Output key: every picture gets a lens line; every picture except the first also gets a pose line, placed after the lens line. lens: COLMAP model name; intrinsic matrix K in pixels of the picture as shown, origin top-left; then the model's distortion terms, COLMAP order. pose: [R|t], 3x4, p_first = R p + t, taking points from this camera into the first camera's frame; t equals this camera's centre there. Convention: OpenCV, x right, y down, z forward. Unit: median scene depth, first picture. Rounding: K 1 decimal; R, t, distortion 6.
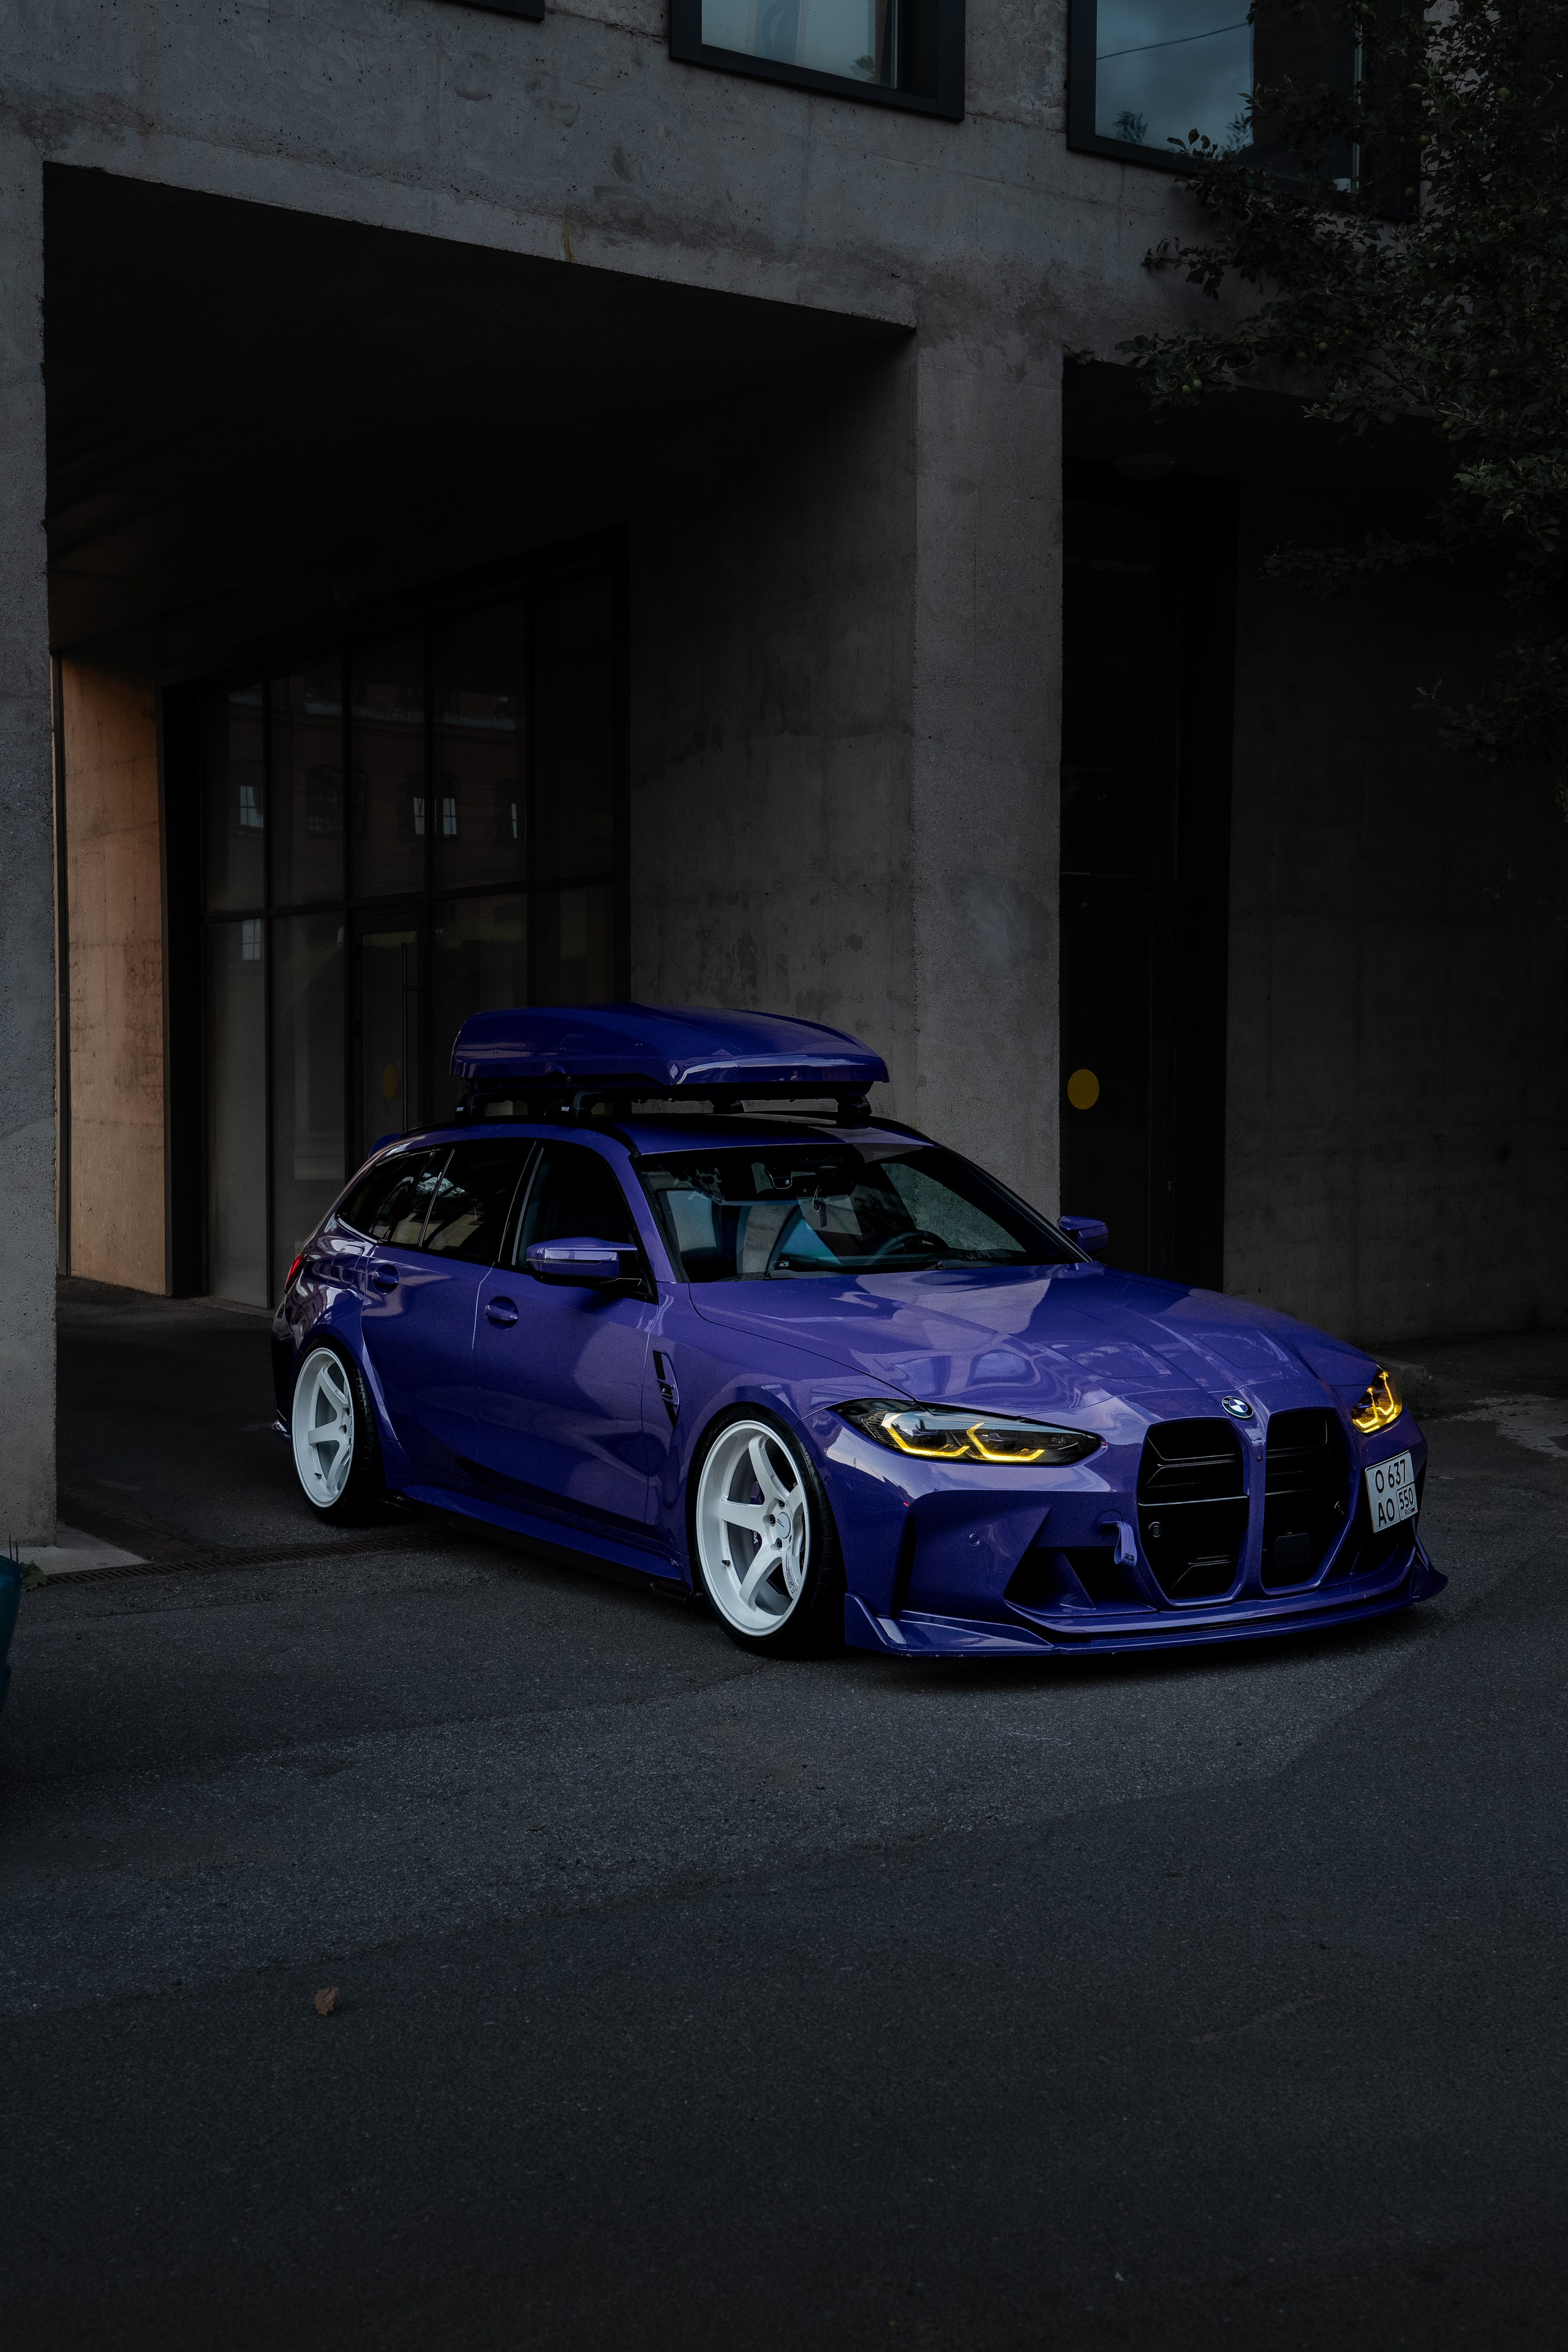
lens RADIAL K [[2721.5, 0, 785.8], [0, 2721.5, 1177.5], [0, 0, 1]] dist [0.088578, 0.000000]
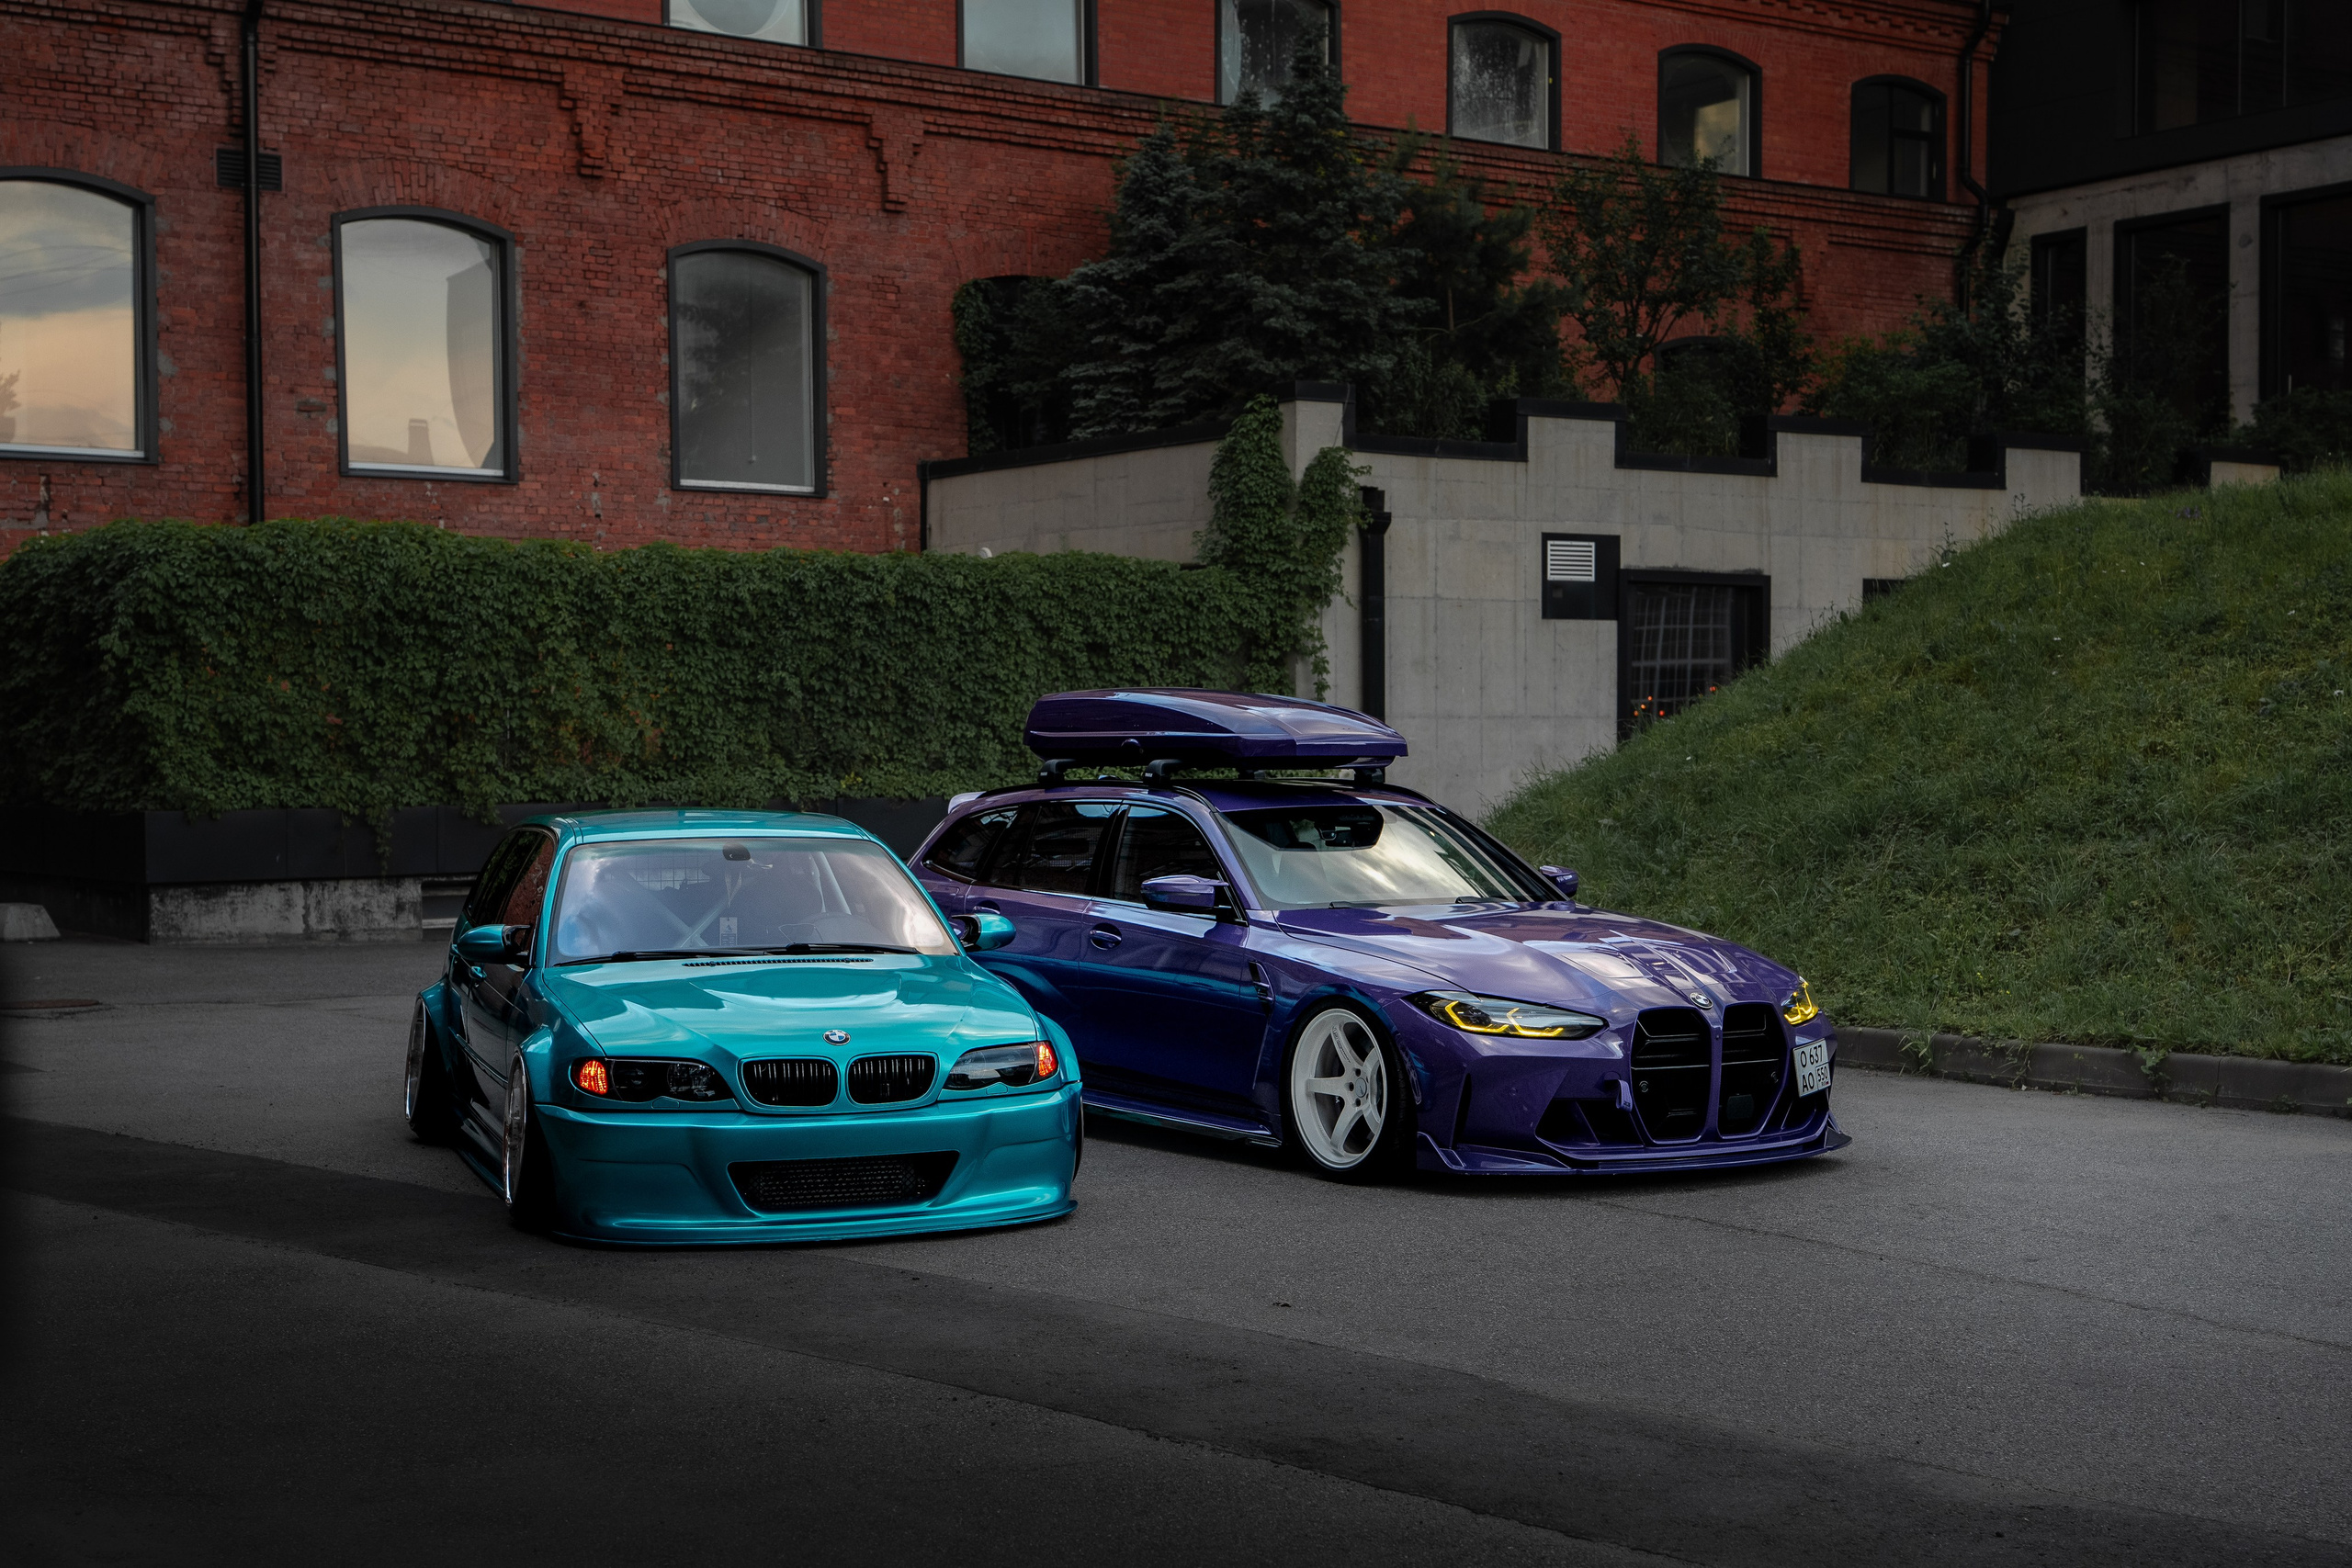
lens RADIAL K [[3403.6, 0, 1192.3], [0, 3403.6, 790.2], [0, 0, 1]] dist [0.168417, 0.000000]
pose [[0.998584, 0.010401, 0.052171, -0.131344], [-0.009289, 0.999725, -0.021516, 0.013264], [-0.052381, 0.021001, 0.998406, -0.509931]]
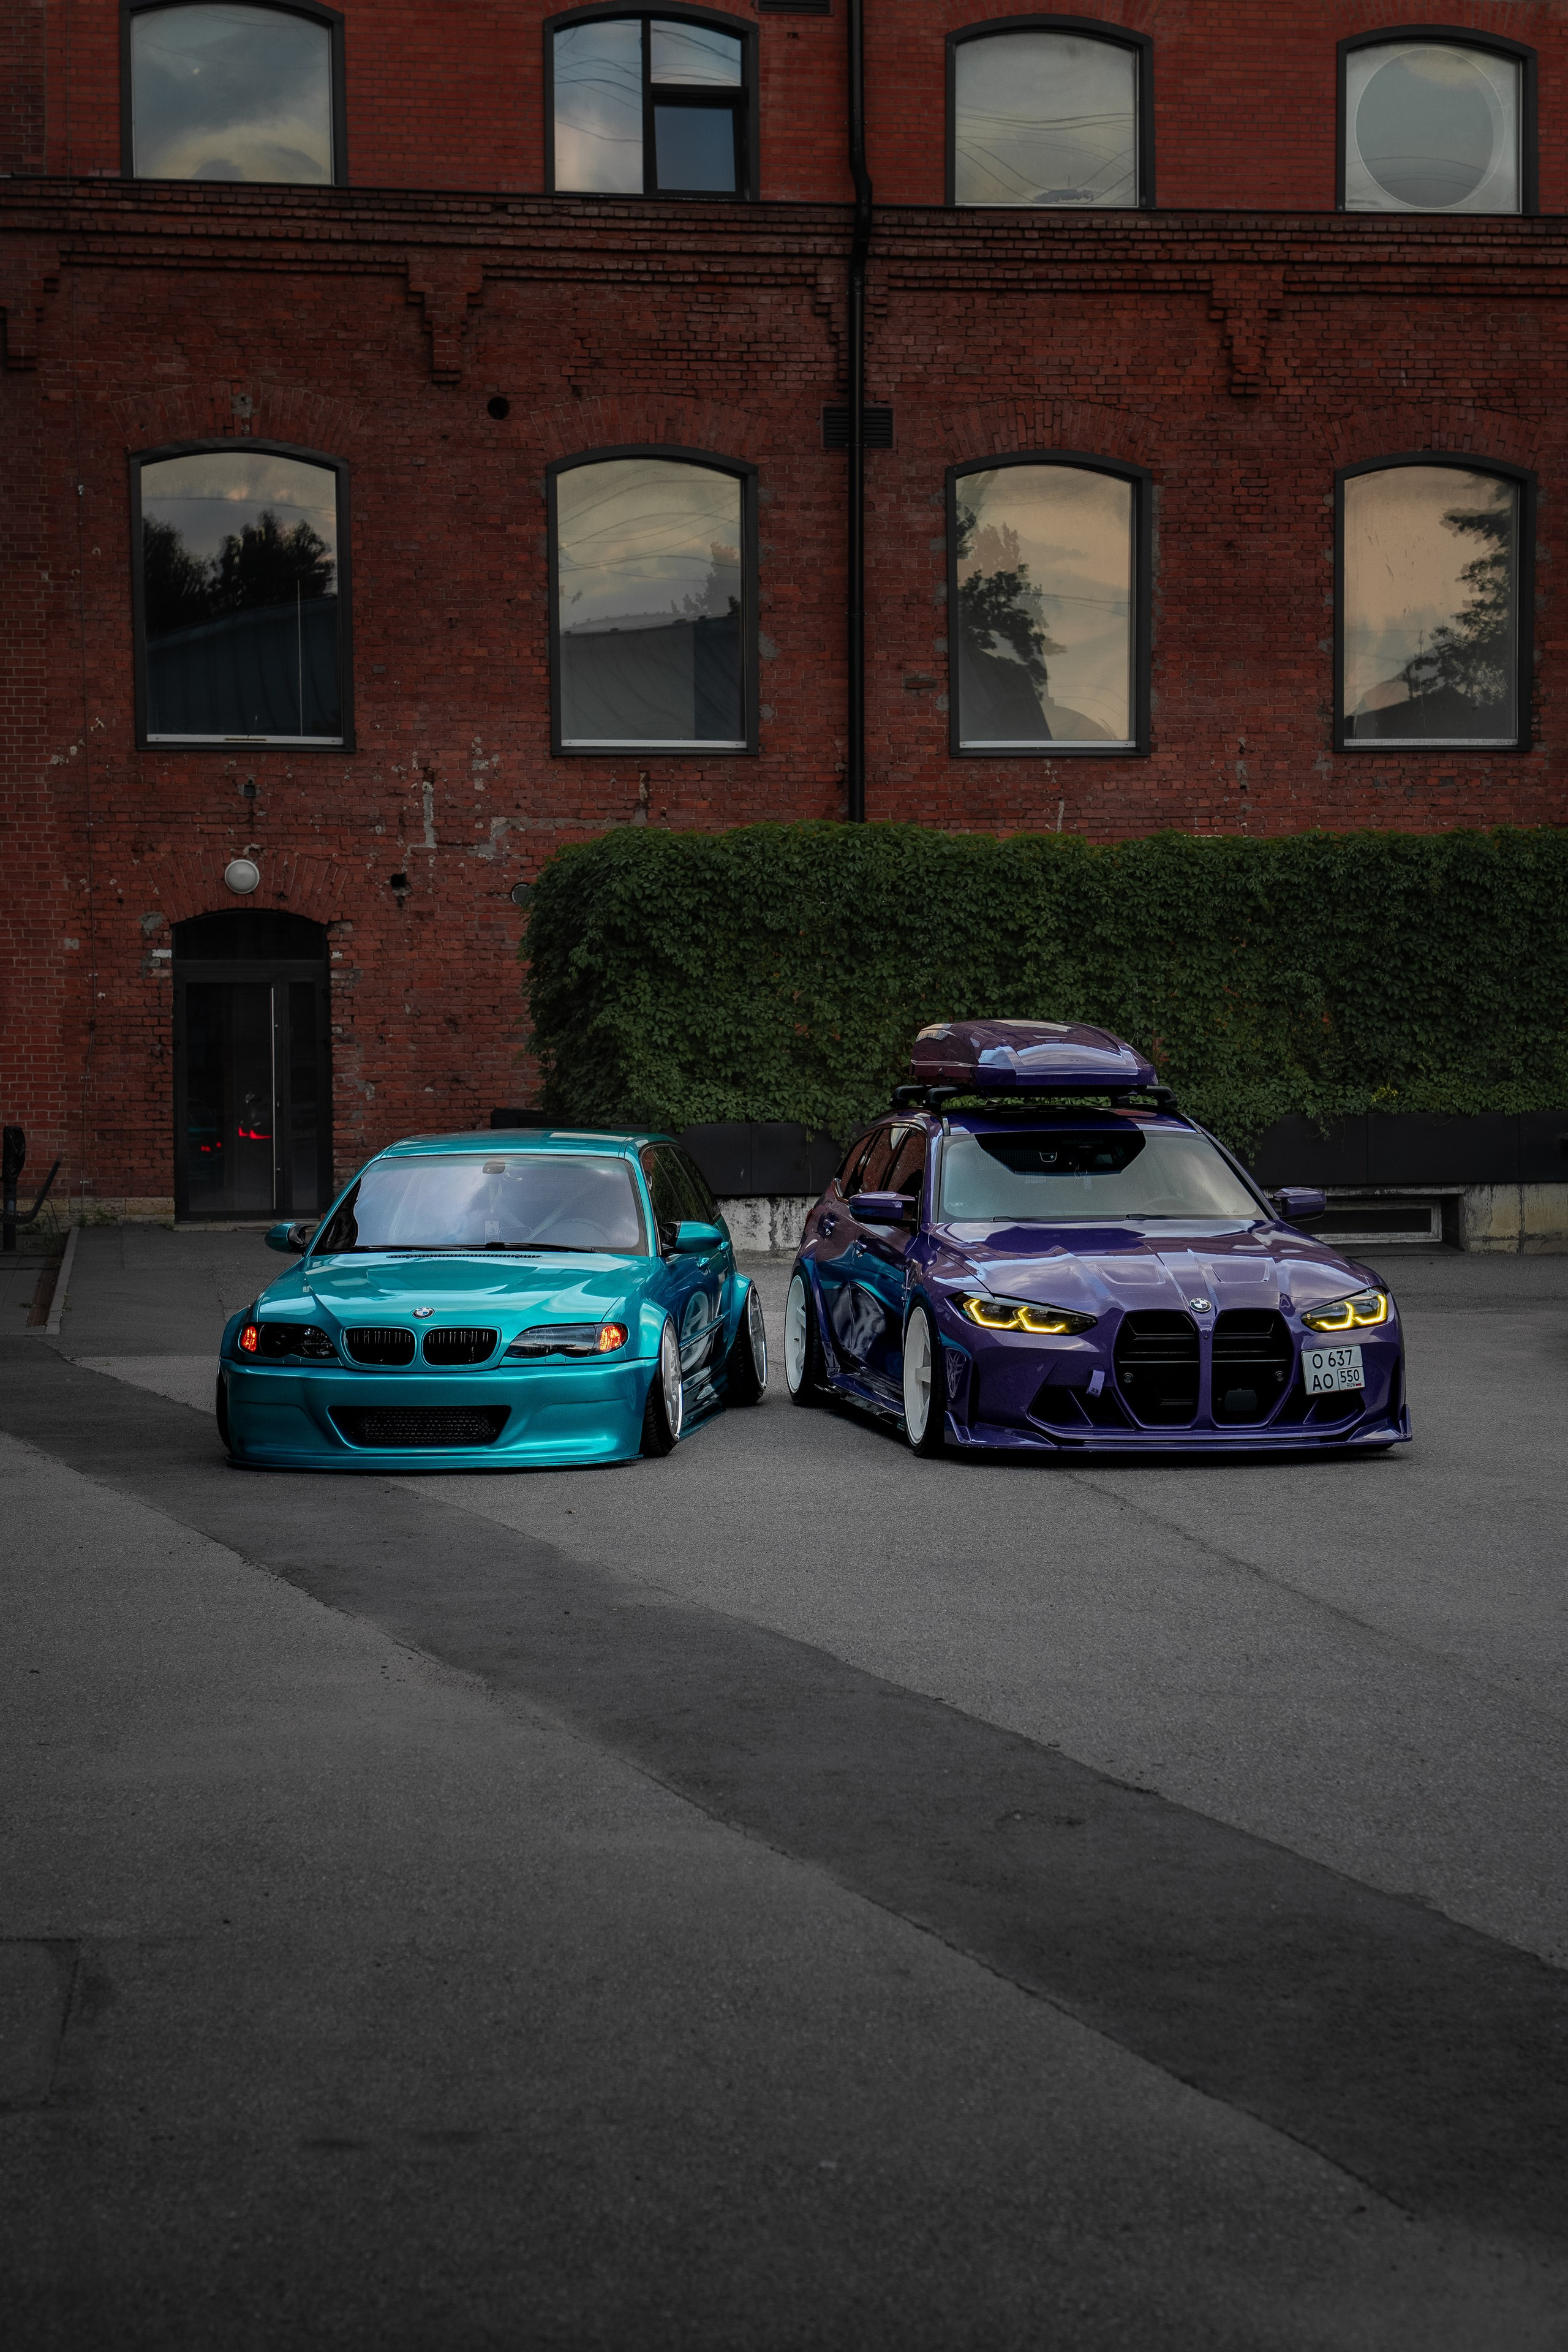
lens RADIAL K [[4751.1, 0, 726.8], [0, 4751.1, 1223.6], [0, 0, 1]] dist [0.354750, 0.000000]
pose [[0.927068, 0.022629, -0.374210, 0.682713], [-0.019030, 0.999730, 0.013310, 0.005010], [0.374411, -0.005218, 0.927248, -1.185387]]
